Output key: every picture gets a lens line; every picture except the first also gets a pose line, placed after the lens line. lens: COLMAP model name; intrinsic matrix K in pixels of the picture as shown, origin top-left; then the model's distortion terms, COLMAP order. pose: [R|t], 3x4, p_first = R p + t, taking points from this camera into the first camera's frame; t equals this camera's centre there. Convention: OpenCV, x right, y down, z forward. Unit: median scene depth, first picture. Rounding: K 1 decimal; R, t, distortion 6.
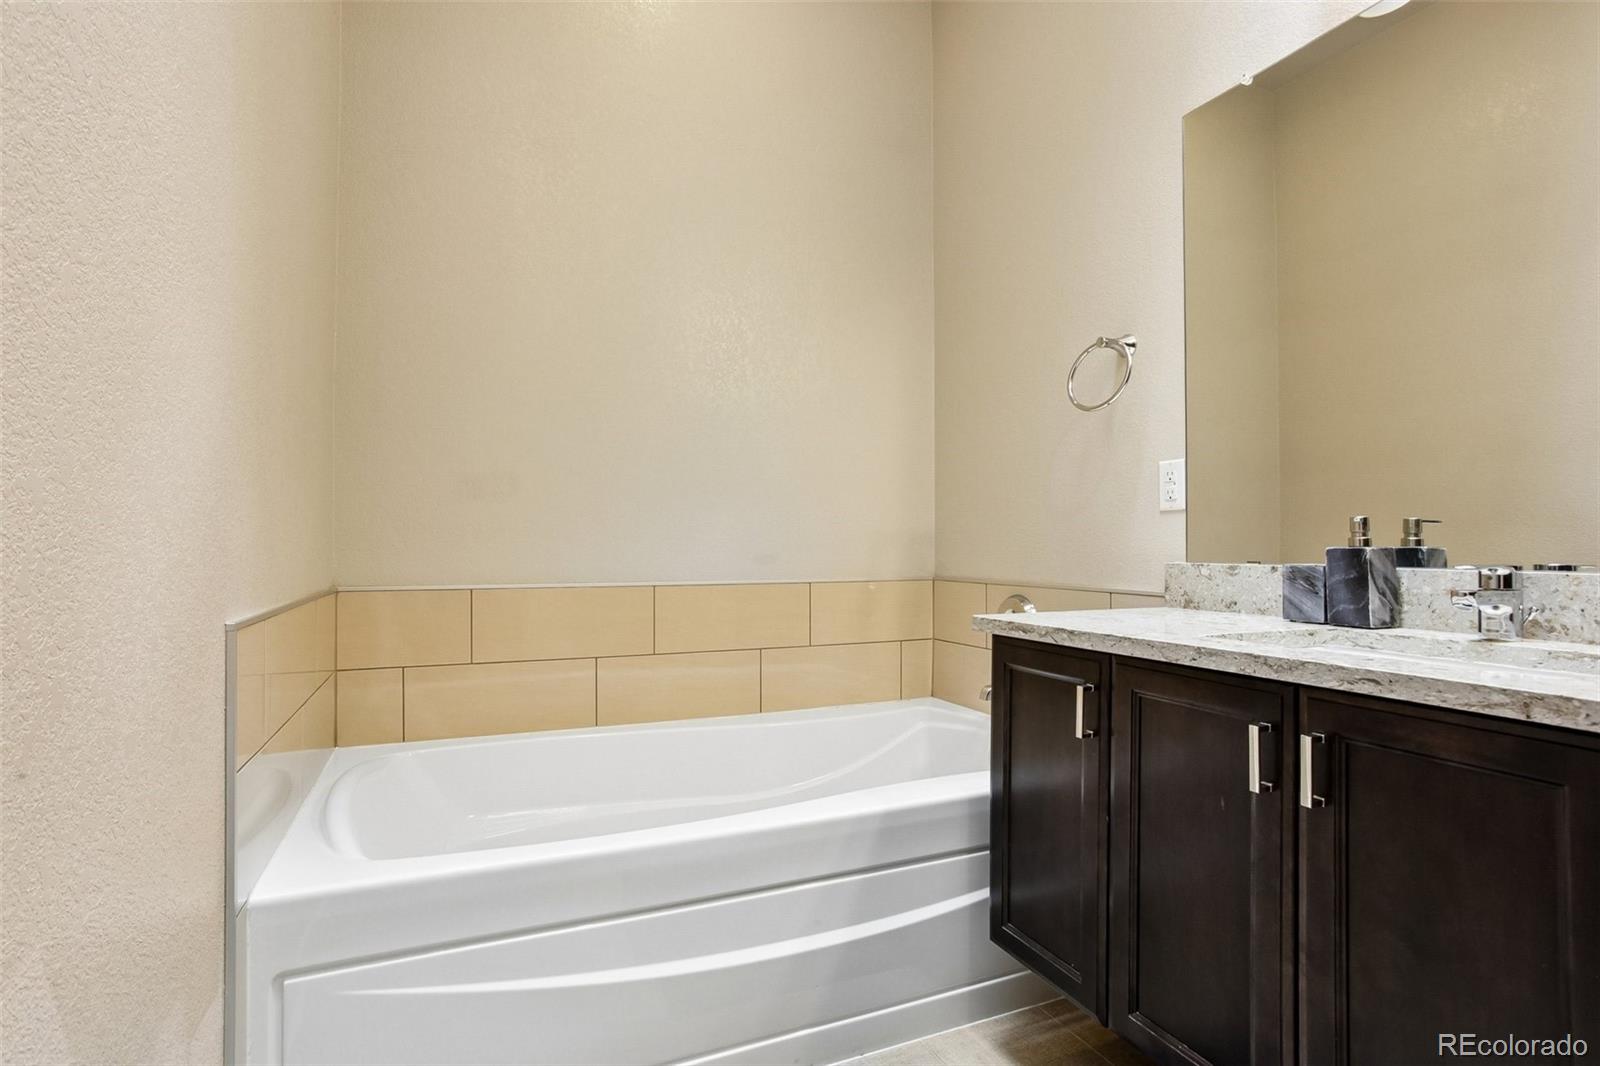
lens RADIAL K [[770.9, 0, 792.3], [0, 770.9, 543.2], [0, 0, 1]] dist [-0.037486, 0.015084]
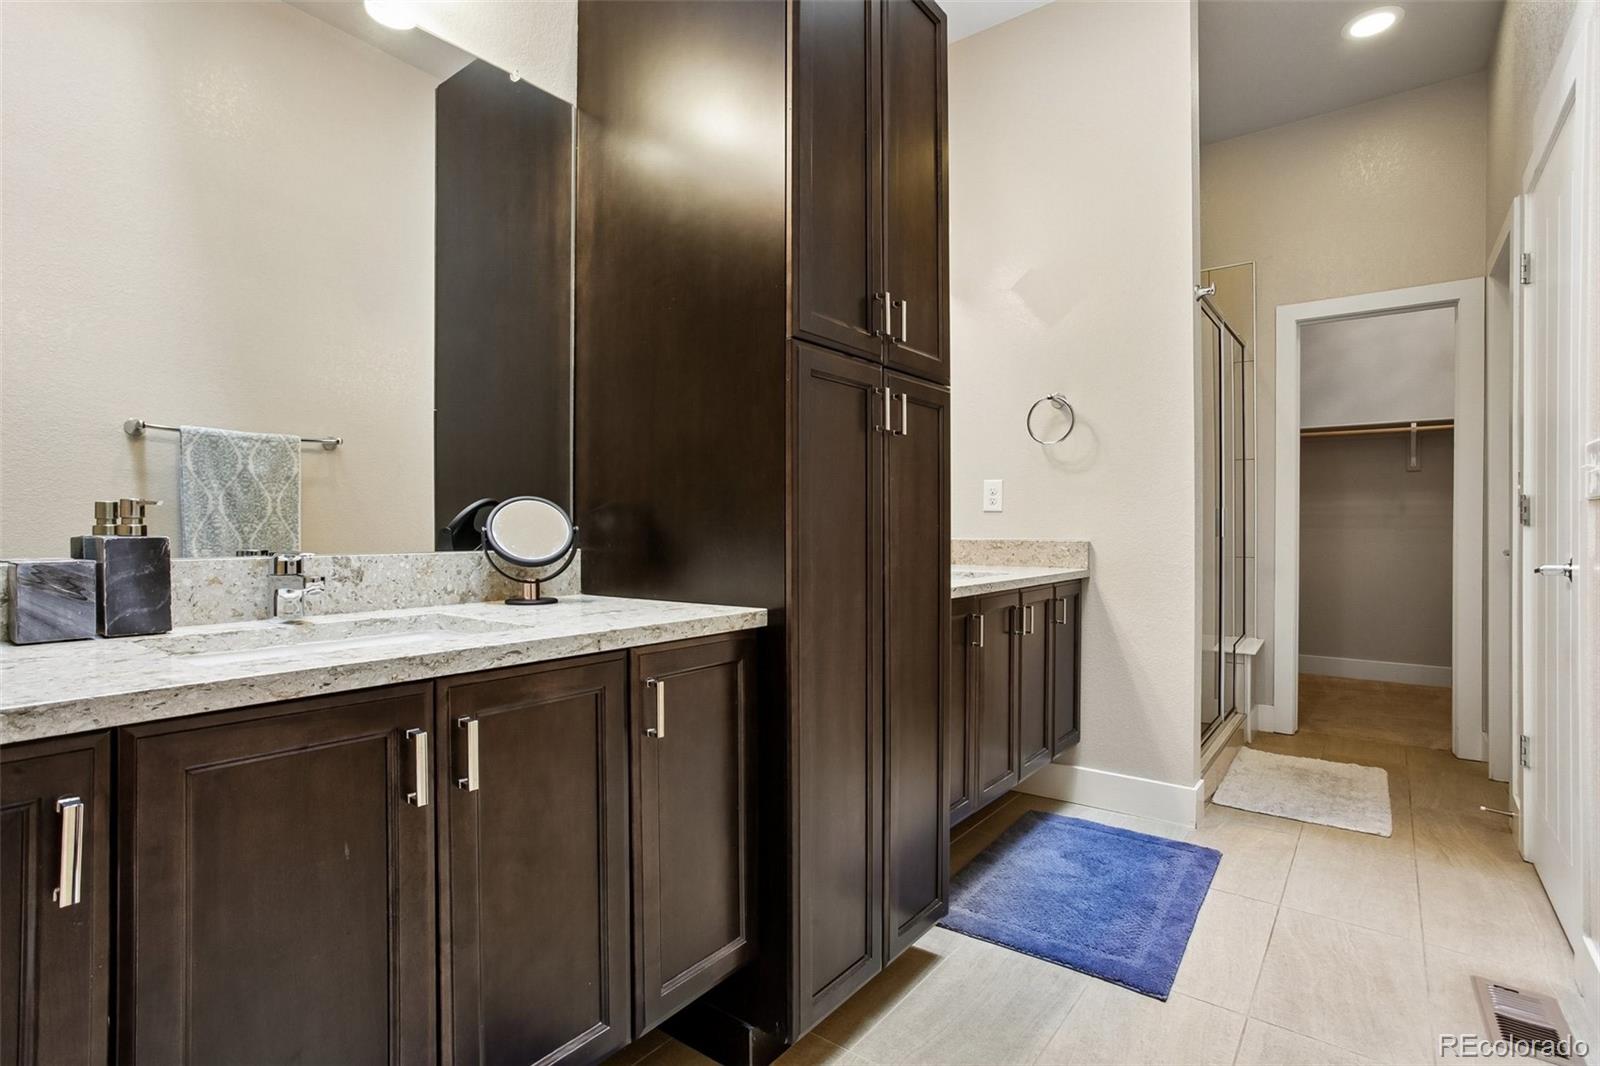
lens RADIAL K [[770.9, 0, 801.7], [0, 770.9, 516.2], [0, 0, 1]] dist [-0.037486, 0.015084]
pose [[-0.484694, 0.009907, 0.874628, -0.348895], [-0.004213, 0.999898, -0.013661, -0.009453], [-0.874674, -0.010307, -0.484602, 0.861975]]
